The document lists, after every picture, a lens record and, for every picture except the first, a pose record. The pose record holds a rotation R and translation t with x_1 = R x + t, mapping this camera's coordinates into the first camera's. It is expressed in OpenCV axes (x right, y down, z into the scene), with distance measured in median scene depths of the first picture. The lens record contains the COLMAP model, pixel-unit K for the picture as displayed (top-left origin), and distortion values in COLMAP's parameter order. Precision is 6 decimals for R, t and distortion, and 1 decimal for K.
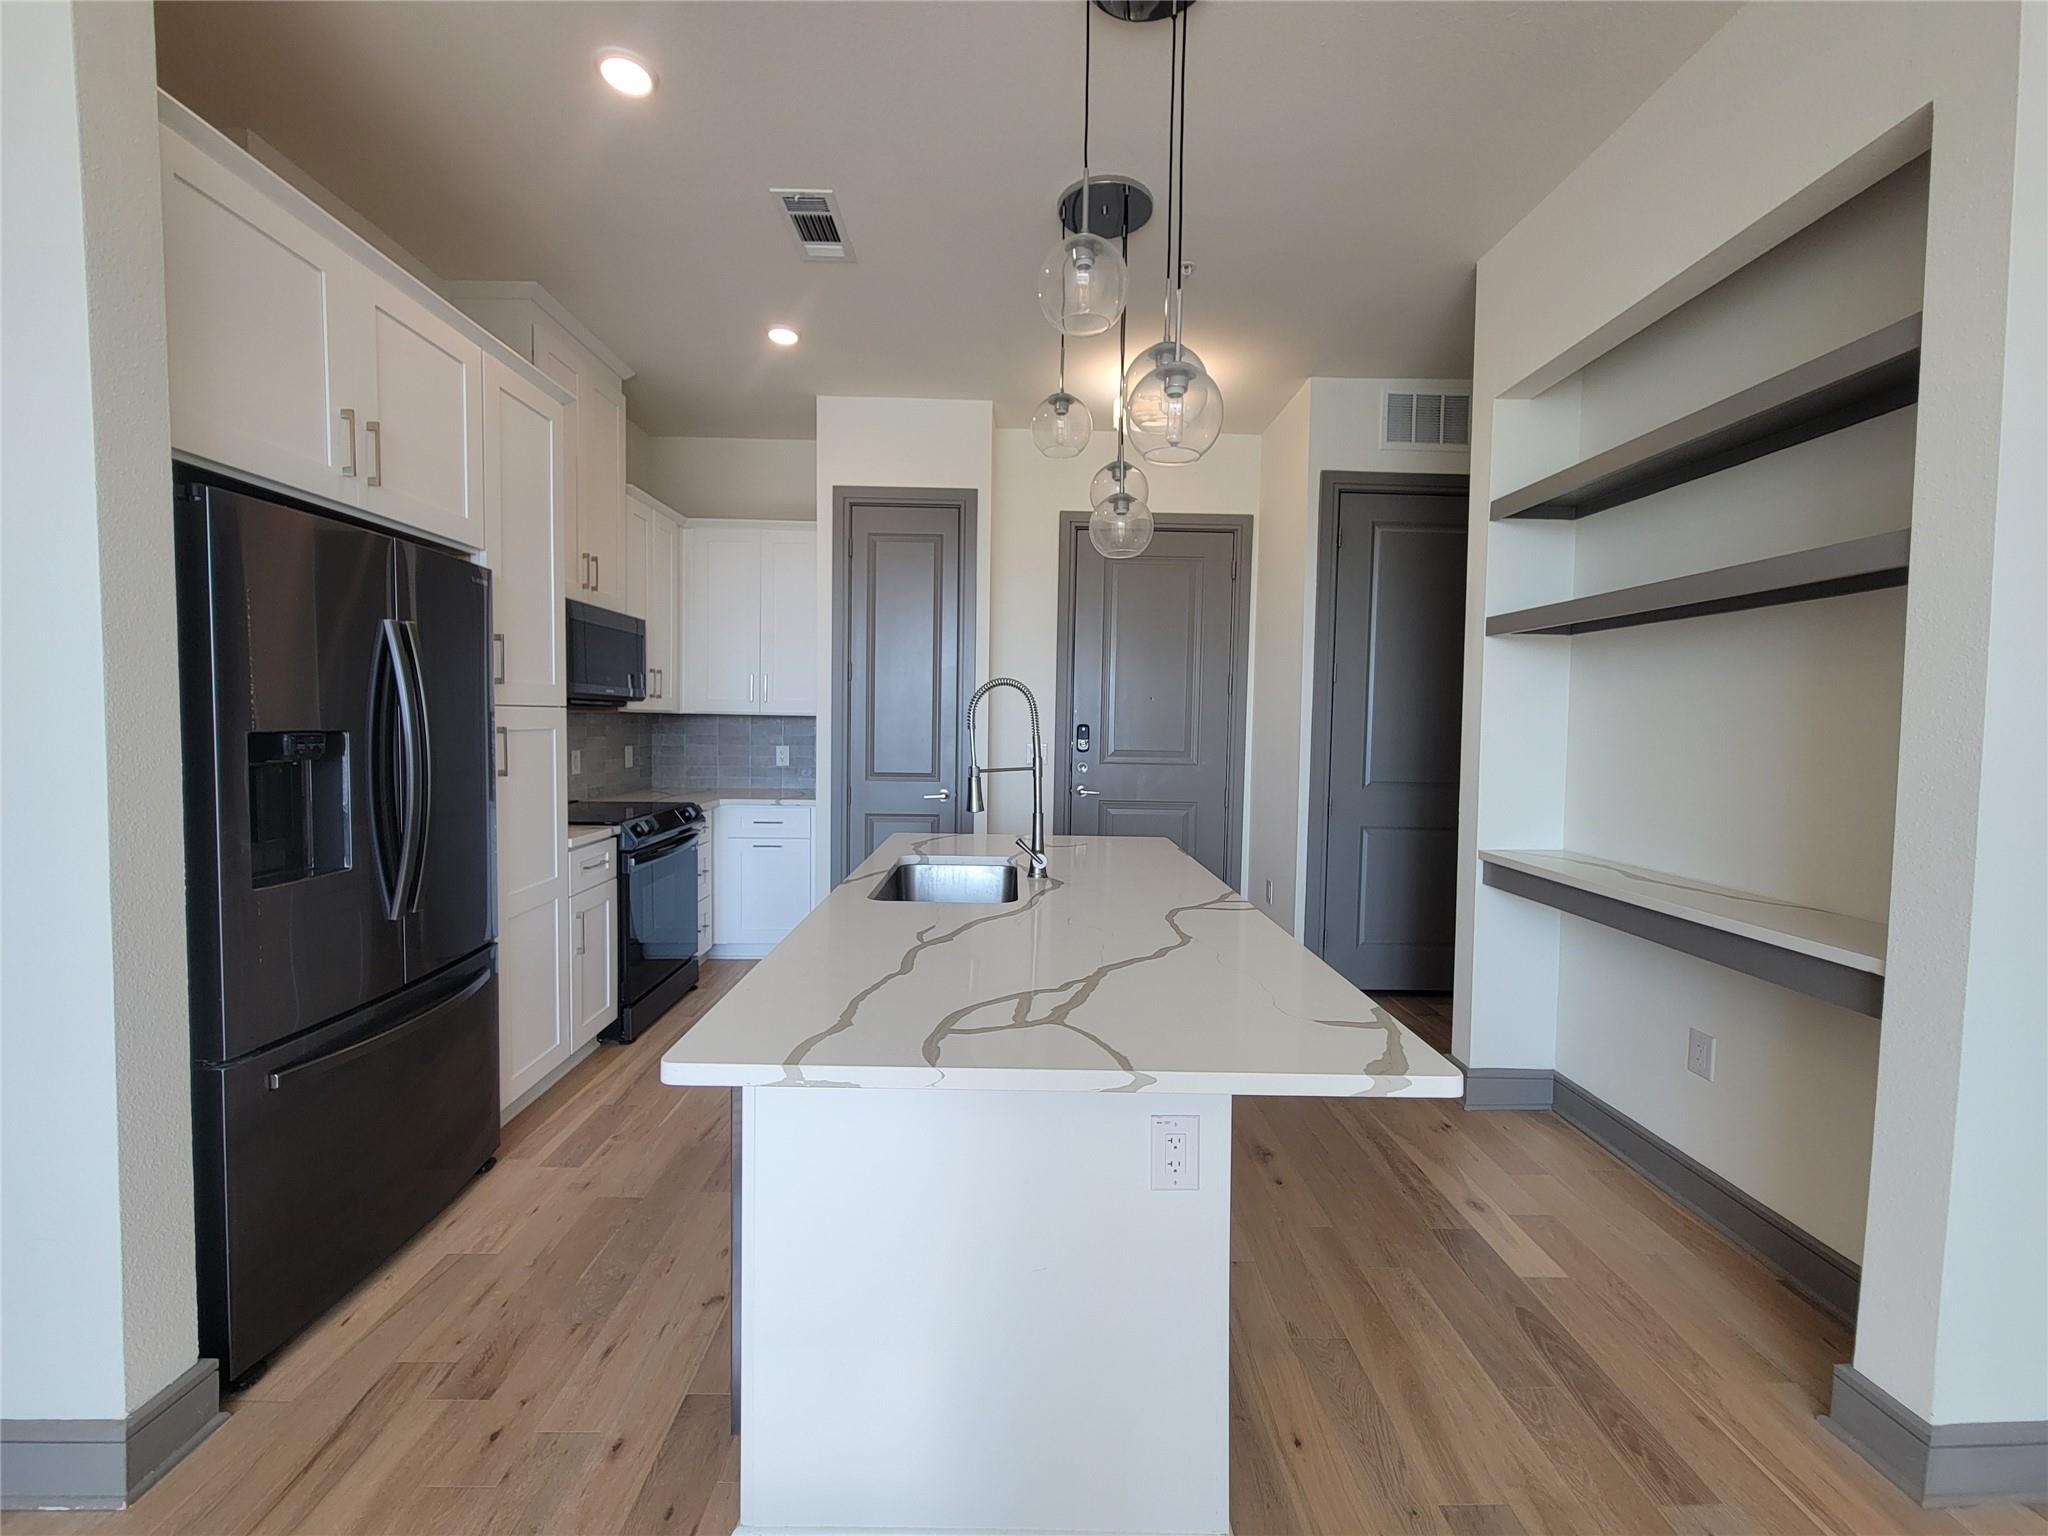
lens RADIAL K [[842.9, 0, 1024.0], [0, 842.9, 768.0], [0, 0, 1]] dist [-0.000568, -0.000042]
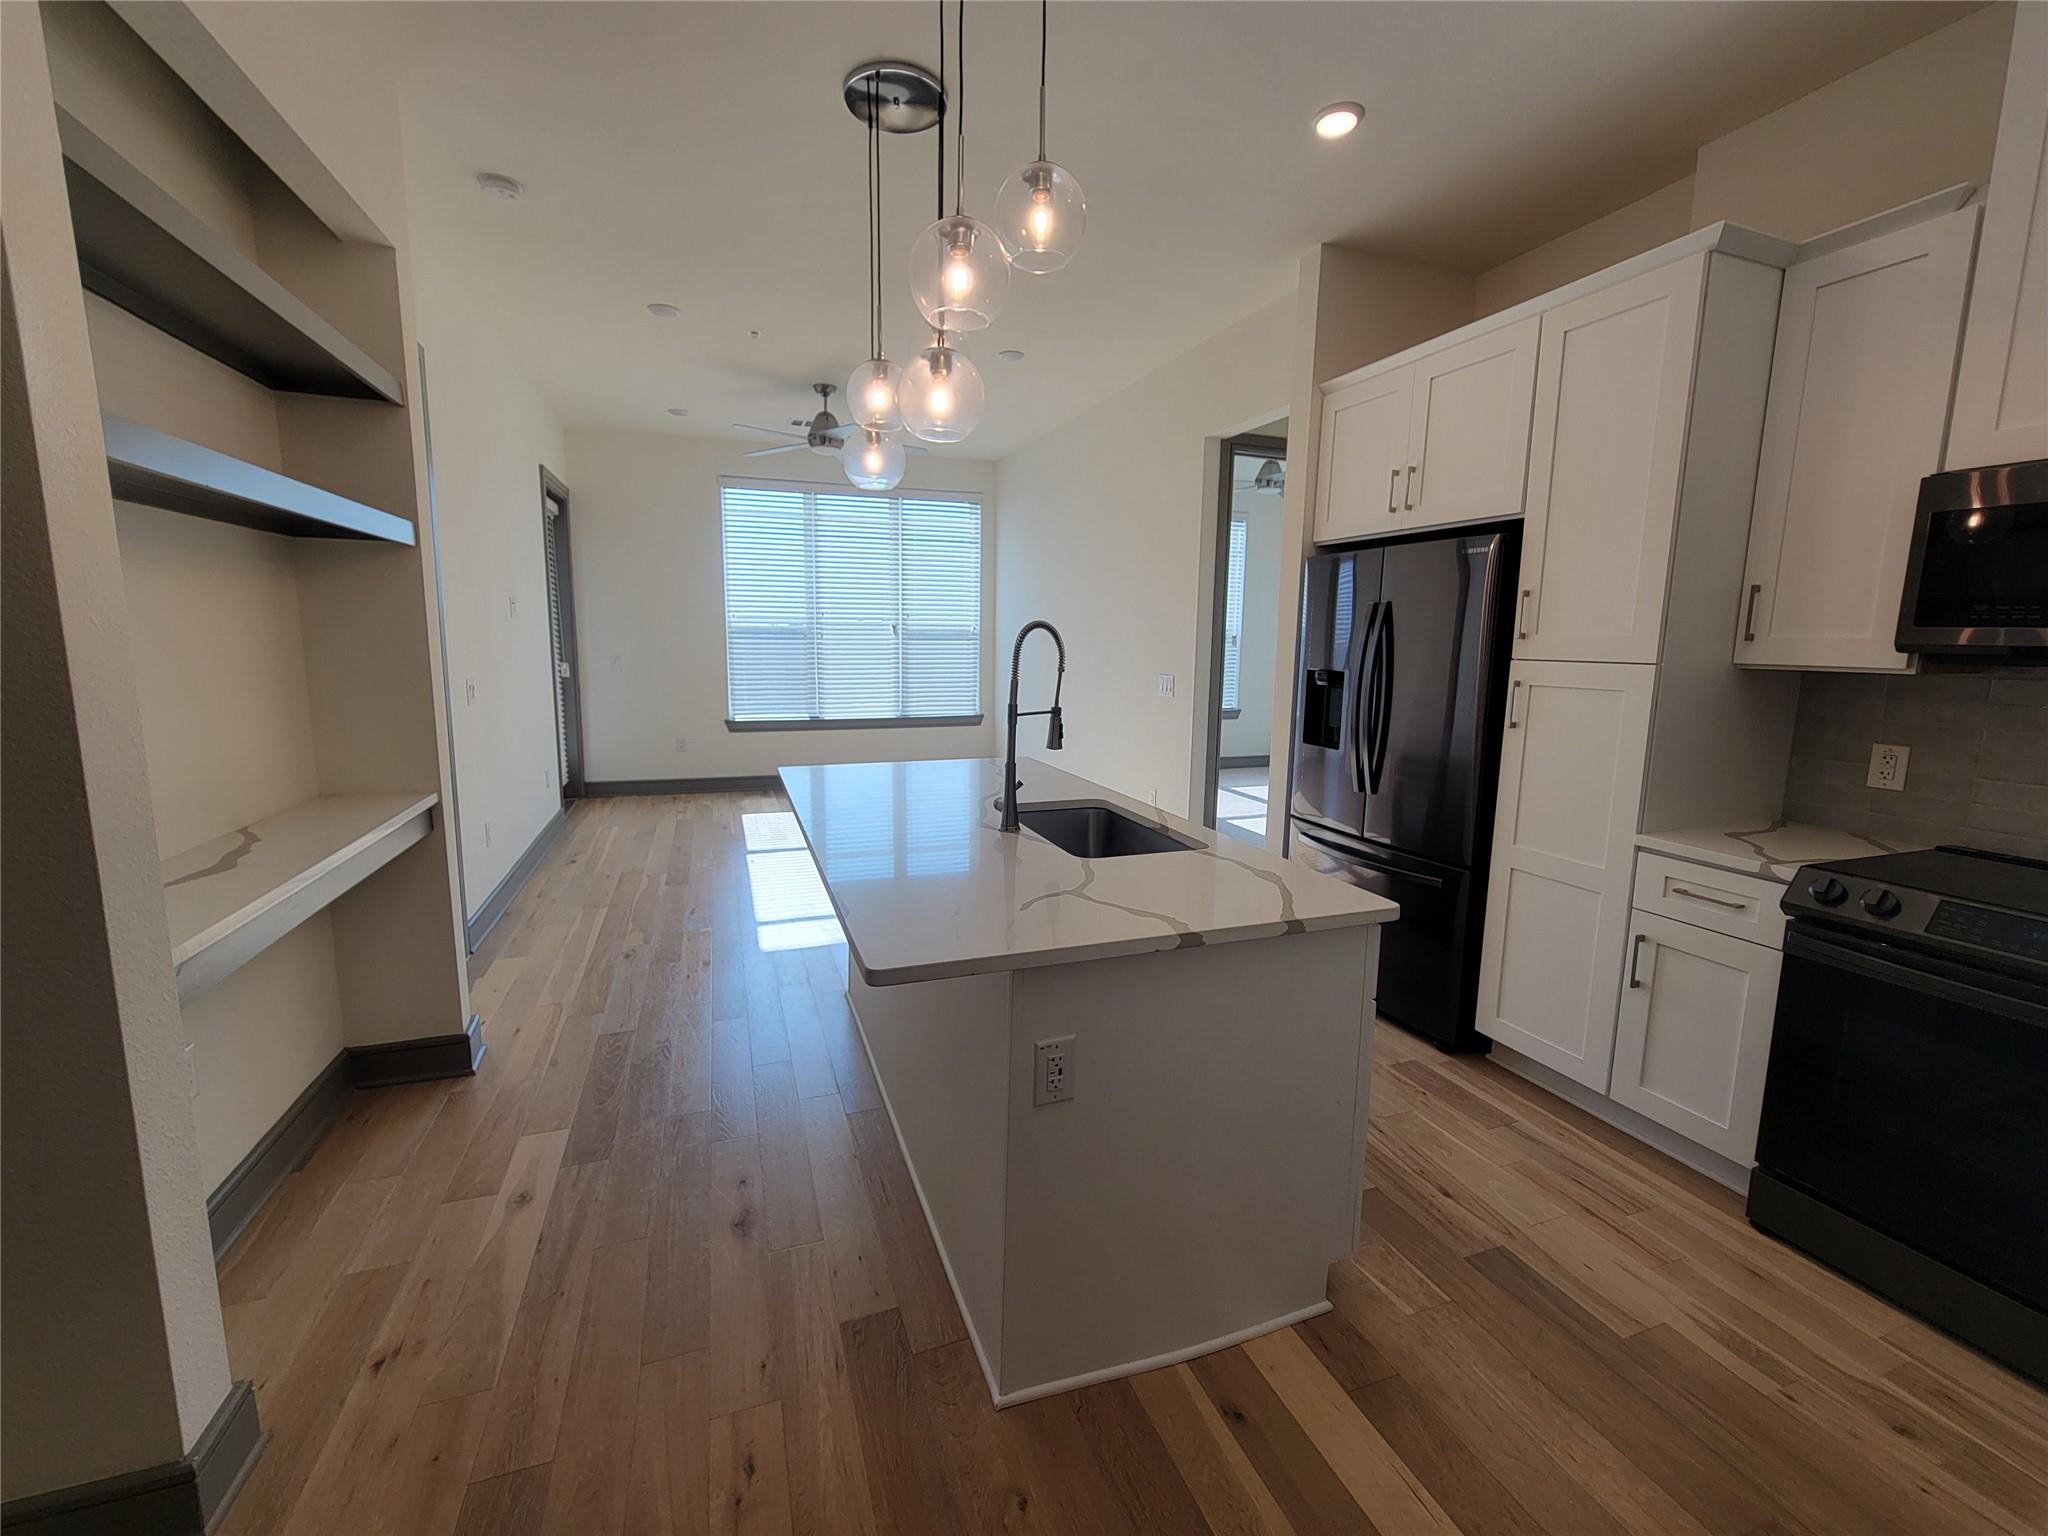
lens RADIAL K [[842.9, 0, 1024.0], [0, 842.9, 768.0], [0, 0, 1]] dist [-0.000568, -0.000042]
pose [[-0.944195, 0.022699, -0.328603, 0.310910], [-0.046985, 0.978140, 0.202570, -0.130807], [0.326018, 0.206705, -0.922489, 1.861905]]
